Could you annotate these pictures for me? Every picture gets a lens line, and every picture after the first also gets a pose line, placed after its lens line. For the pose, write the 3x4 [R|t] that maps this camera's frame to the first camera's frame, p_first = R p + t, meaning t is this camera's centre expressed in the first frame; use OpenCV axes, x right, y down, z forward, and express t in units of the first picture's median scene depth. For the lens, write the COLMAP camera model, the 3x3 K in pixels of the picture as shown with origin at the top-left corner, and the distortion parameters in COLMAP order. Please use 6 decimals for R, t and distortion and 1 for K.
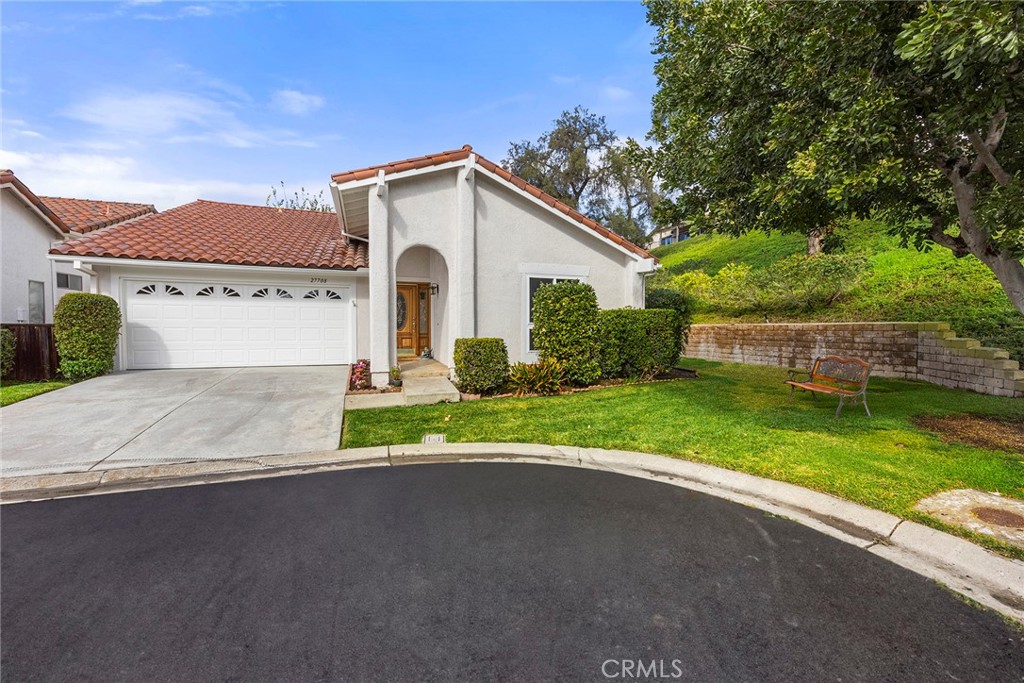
lens RADIAL K [[416.2, 0, 510.6], [0, 416.2, 321.7], [0, 0, 1]] dist [-0.001677, -0.000164]
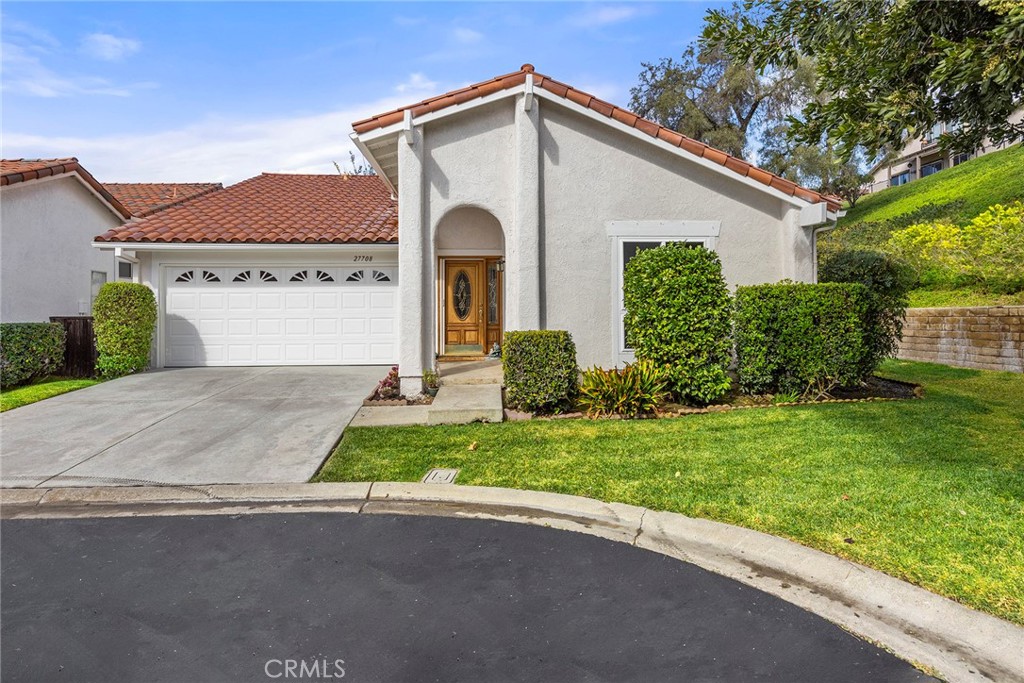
lens RADIAL K [[543.5, 0, 509.6], [0, 543.5, 287.3], [0, 0, 1]] dist [-0.003795, -0.001725]
pose [[0.958188, -0.024547, -0.285084, 0.133236], [0.013569, 0.999091, -0.040419, 0.002312], [0.285817, 0.034861, 0.957650, 0.101558]]
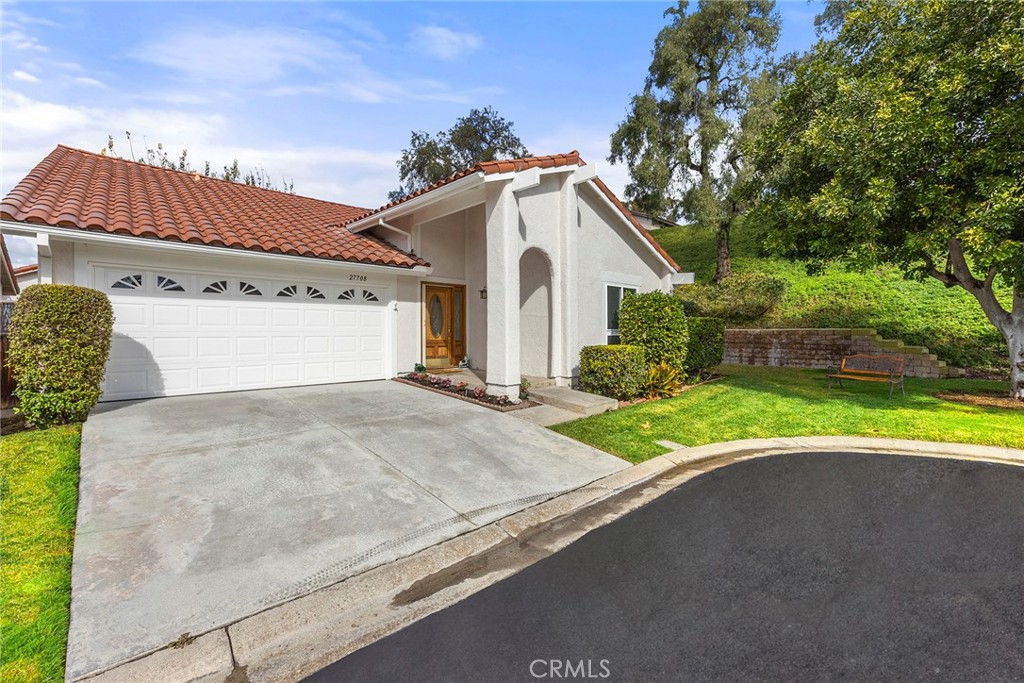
lens RADIAL K [[437.1, 0, 511.1], [0, 437.1, 321.7], [0, 0, 1]] dist [-0.002237, -0.000237]
pose [[0.915885, 0.005043, 0.401409, -0.666781], [-0.001997, 0.999966, -0.008008, -0.008982], [-0.401436, 0.006533, 0.915864, 0.117238]]
